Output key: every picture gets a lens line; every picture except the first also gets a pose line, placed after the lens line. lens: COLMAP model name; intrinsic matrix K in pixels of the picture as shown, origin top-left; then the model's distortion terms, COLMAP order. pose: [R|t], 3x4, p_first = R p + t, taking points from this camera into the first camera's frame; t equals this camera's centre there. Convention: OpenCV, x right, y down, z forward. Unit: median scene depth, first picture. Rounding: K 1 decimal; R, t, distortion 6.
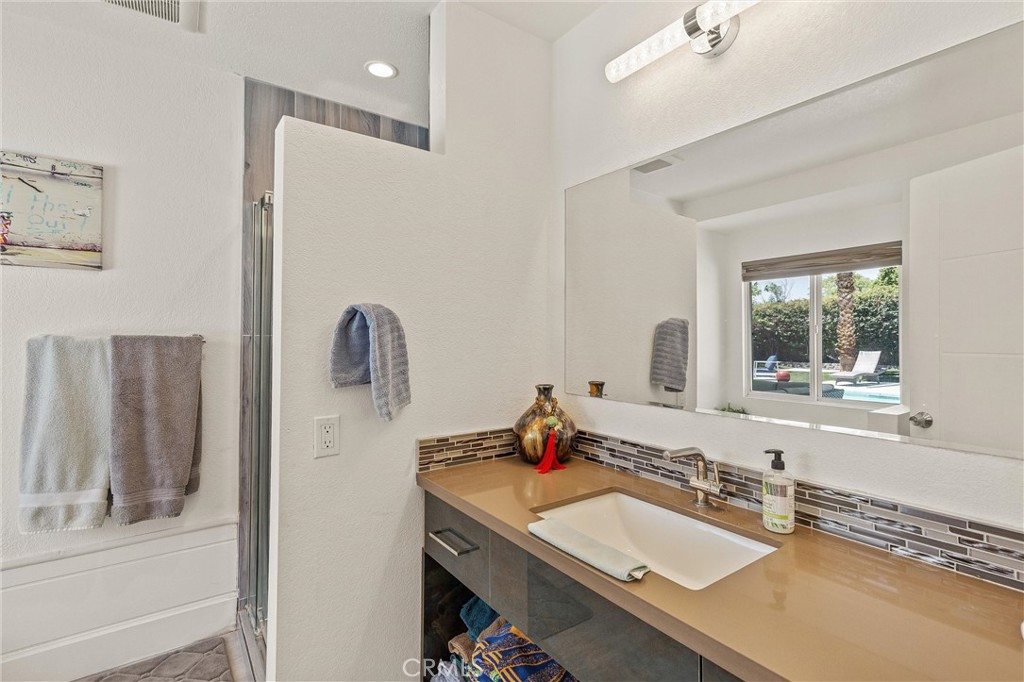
lens RADIAL K [[486.9, 0, 510.3], [0, 486.9, 331.1], [0, 0, 1]] dist [-0.004191, 0.000198]
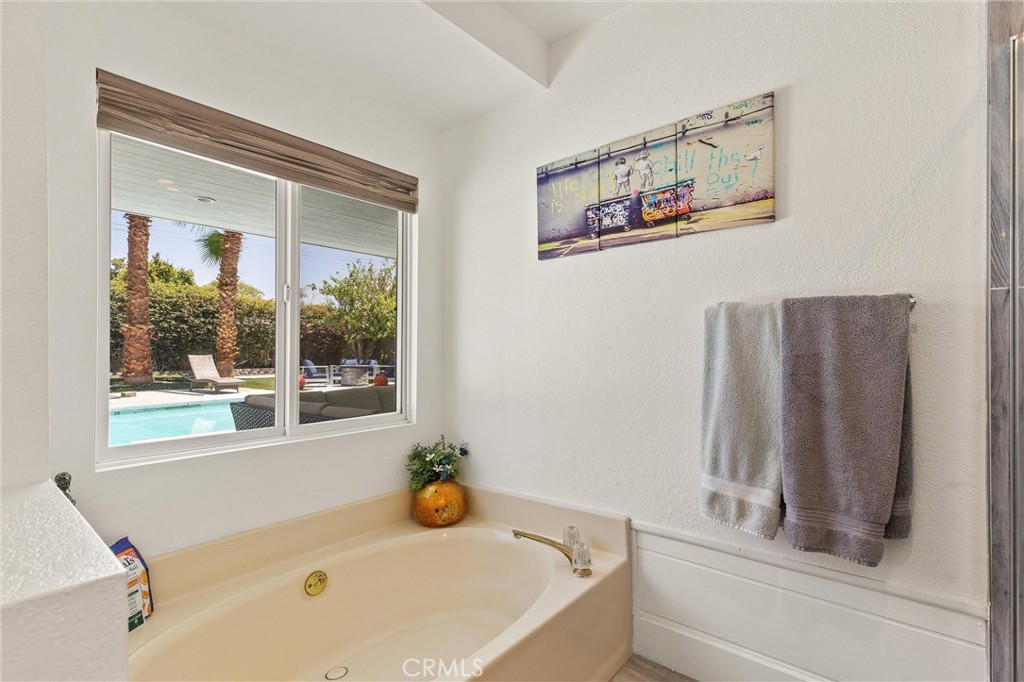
lens RADIAL K [[466.2, 0, 546.9], [0, 466.2, 343.9], [0, 0, 1]] dist [0.009472, -0.001560]
pose [[0.261888, -0.009774, -0.965049, -0.193941], [0.012712, 0.999897, -0.006677, 0.081975], [0.965015, -0.010519, 0.261985, 0.433922]]
